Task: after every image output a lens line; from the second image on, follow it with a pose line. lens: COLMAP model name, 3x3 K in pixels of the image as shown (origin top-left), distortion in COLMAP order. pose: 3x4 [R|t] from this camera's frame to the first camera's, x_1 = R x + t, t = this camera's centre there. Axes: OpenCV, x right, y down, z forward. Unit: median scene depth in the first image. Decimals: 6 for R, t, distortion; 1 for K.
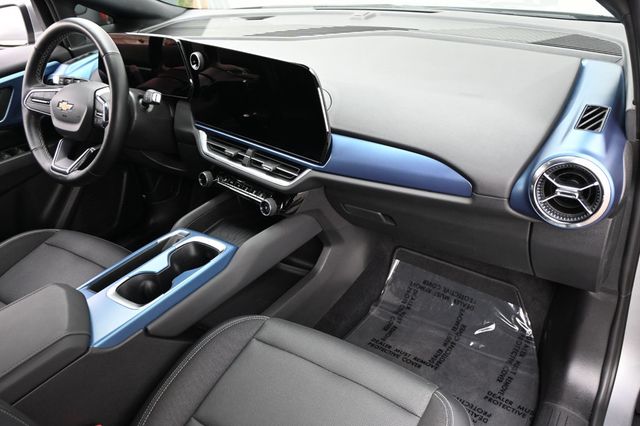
lens RADIAL K [[517.6, 0, 321.1], [0, 517.6, 213.1], [0, 0, 1]] dist [-0.012128, -0.009778]
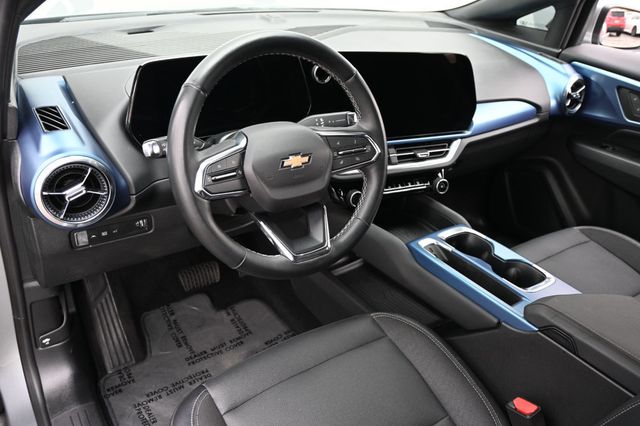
lens RADIAL K [[517.6, 0, 320.6], [0, 517.6, 216.0], [0, 0, 1]] dist [-0.012128, -0.009778]
pose [[0.361958, -0.372562, 0.854508, -1.132174], [0.381201, 0.895672, 0.229038, -0.297192], [-0.850690, 0.242837, 0.466216, 0.701742]]
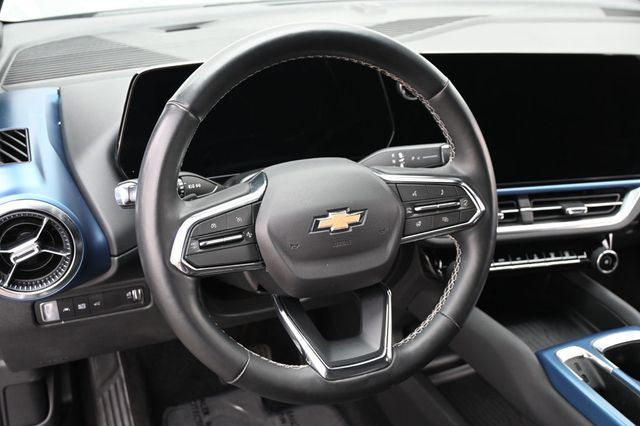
lens RADIAL K [[680.6, 0, 316.6], [0, 680.6, 213.5], [0, 0, 1]] dist [-0.004778, 0.000000]
pose [[0.566121, -0.283778, 0.773936, -0.985855], [0.365593, 0.927922, 0.072815, -0.272172], [-0.738815, 0.241723, 0.629064, 0.678844]]
